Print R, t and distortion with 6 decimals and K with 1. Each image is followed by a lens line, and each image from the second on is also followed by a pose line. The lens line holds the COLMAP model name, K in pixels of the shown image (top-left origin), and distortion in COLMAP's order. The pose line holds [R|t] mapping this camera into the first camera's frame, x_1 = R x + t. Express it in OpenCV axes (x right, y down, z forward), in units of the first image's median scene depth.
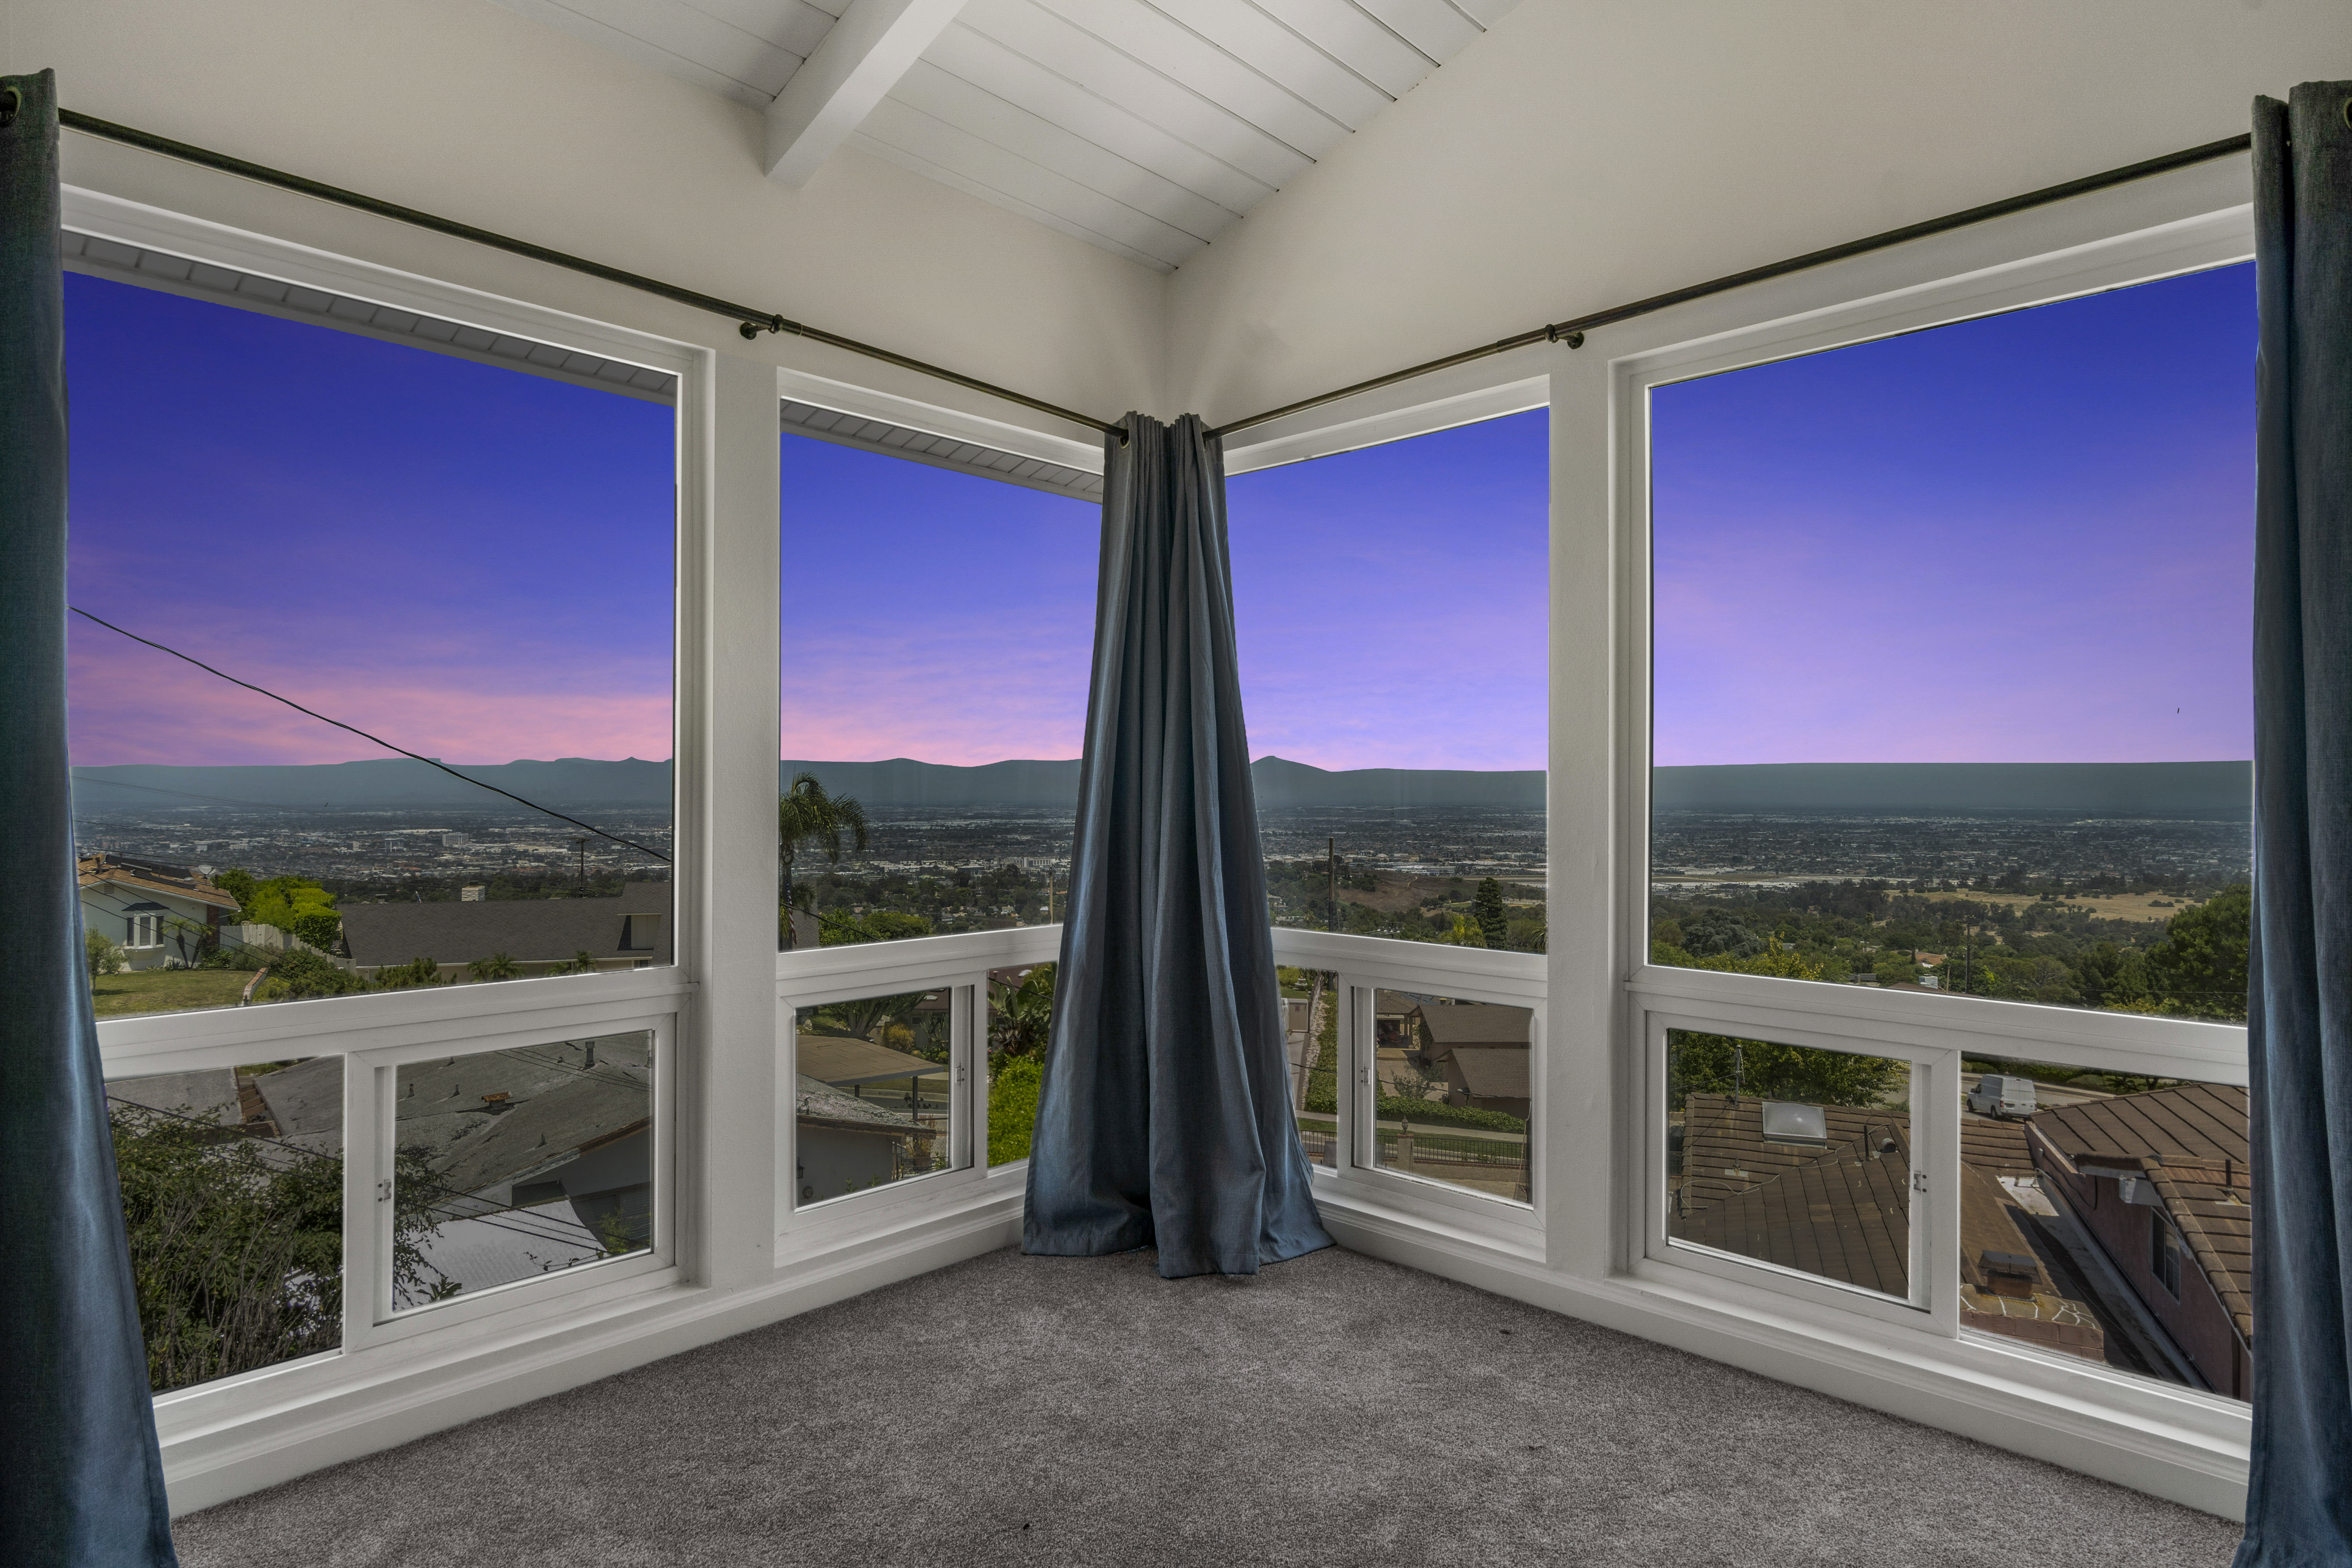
lens RADIAL K [[1310.2, 0, 1173.0], [0, 1310.2, 771.5], [0, 0, 1]] dist [0.002093, 0.000614]
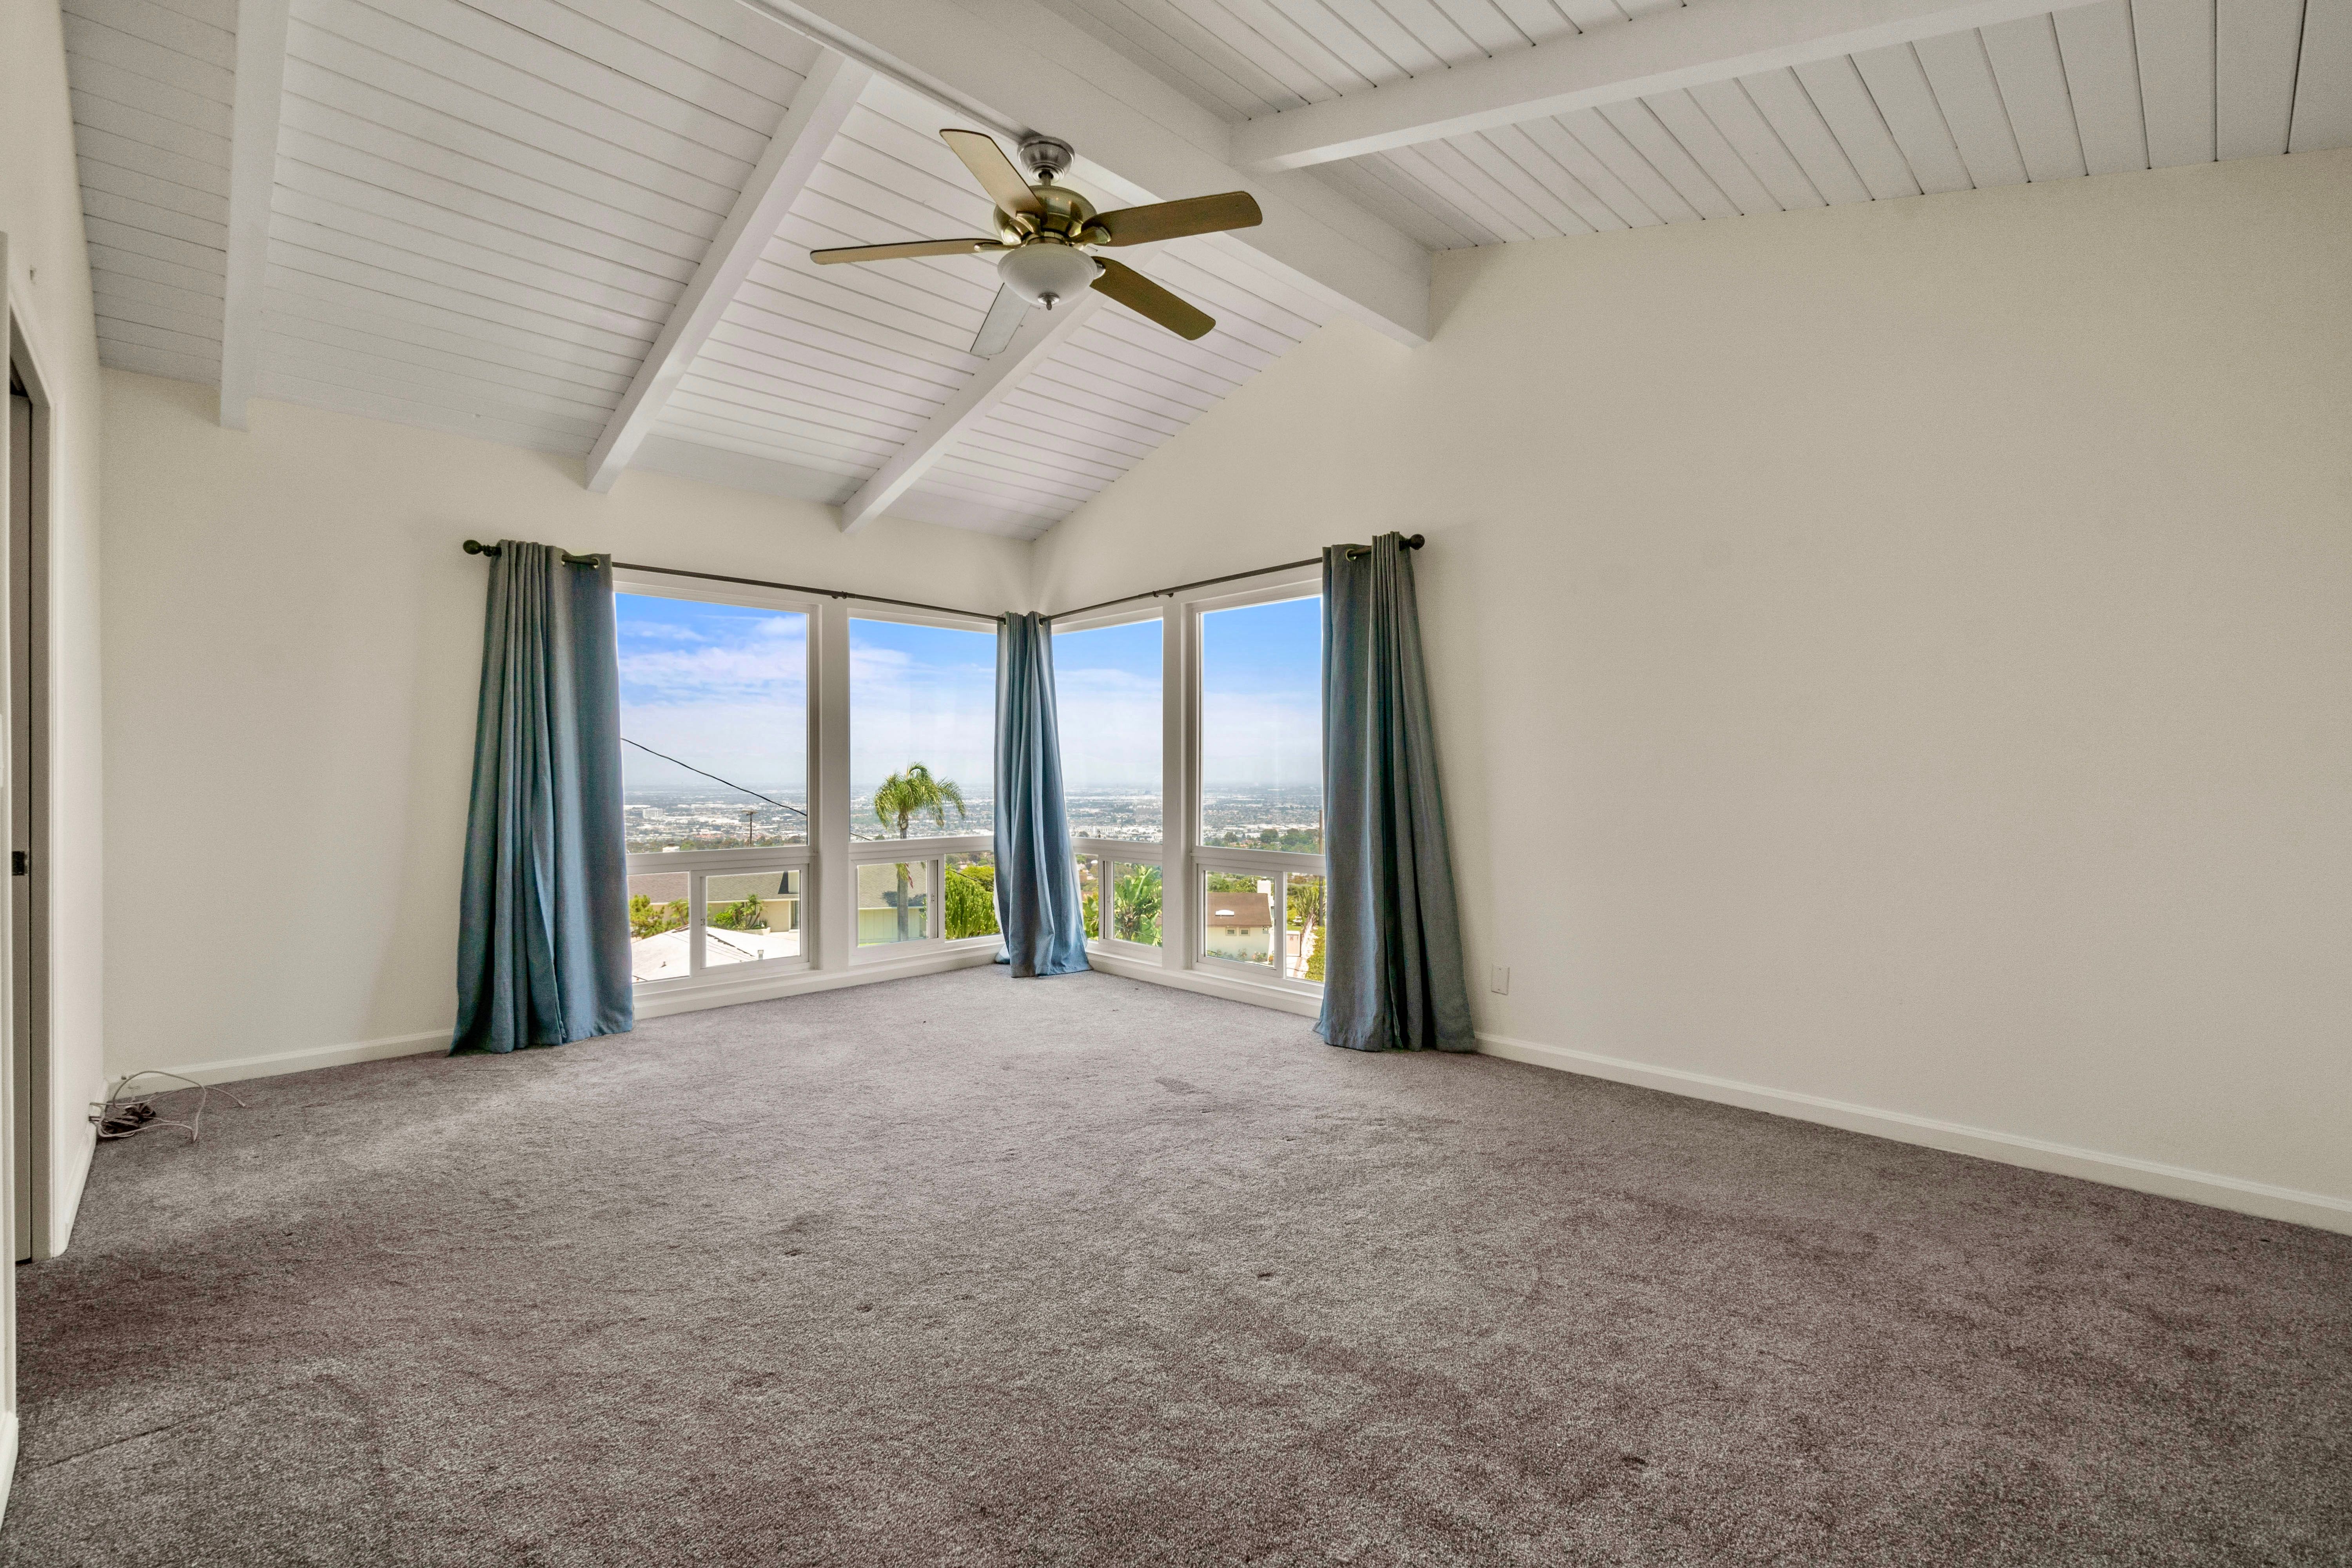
lens RADIAL K [[1024.0, 0, 1219.2], [0, 1024.0, 771.4], [0, 0, 1]] dist [-0.002671, 0.001289]
pose [[0.999971, -0.002355, 0.007230, 0.334181], [0.002270, 0.999928, 0.011791, -0.014414], [-0.007258, -0.011774, 0.999904, -0.818336]]
